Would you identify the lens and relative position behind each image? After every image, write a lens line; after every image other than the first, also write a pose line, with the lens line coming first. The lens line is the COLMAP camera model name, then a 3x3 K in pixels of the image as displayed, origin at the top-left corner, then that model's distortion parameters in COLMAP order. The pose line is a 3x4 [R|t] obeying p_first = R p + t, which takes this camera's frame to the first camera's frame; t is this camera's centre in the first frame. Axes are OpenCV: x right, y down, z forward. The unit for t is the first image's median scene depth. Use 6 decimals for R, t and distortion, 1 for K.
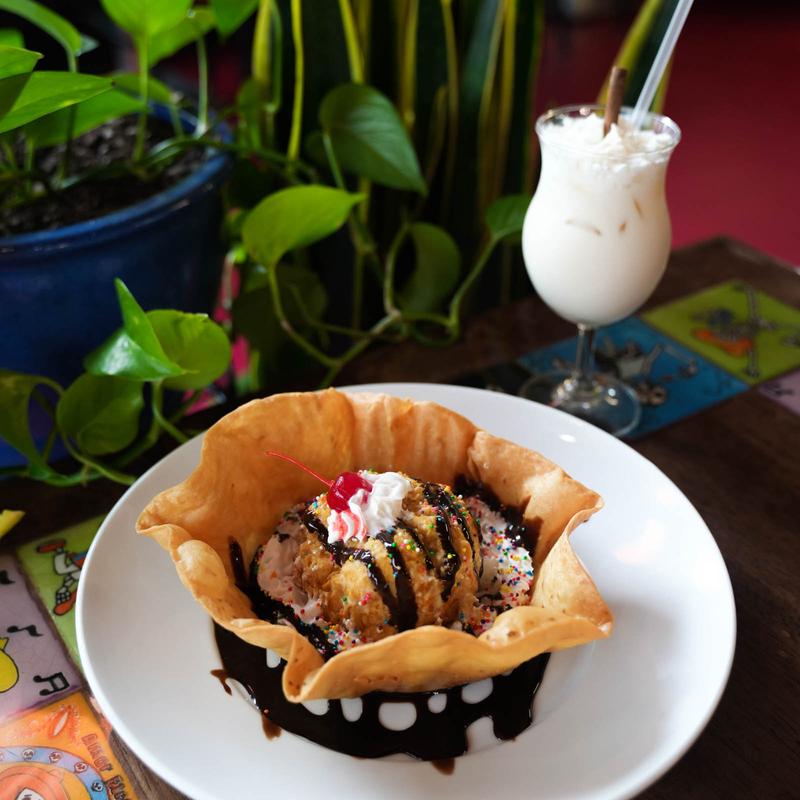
lens RADIAL K [[846.8, 0, 393.8], [0, 846.8, 404.9], [0, 0, 1]] dist [-0.058799, 0.000000]
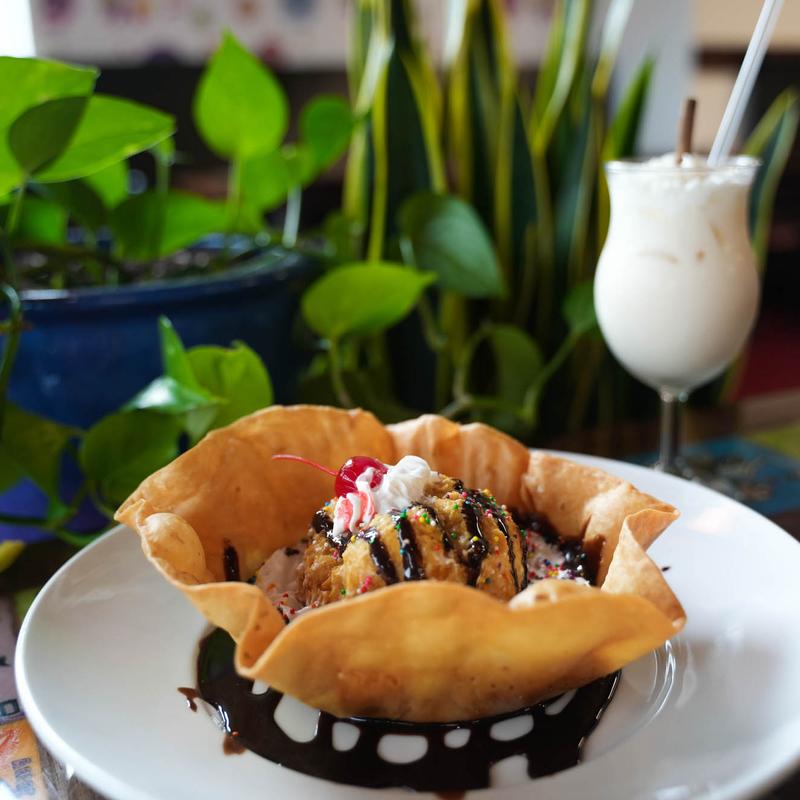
lens RADIAL K [[846.8, 0, 407.9], [0, 846.8, 397.1], [0, 0, 1]] dist [-0.058799, 0.000000]
pose [[0.993857, 0.009470, -0.110268, 0.078314], [-0.035266, 0.971495, -0.234422, 0.208034], [0.104904, 0.236870, 0.965861, 0.168845]]
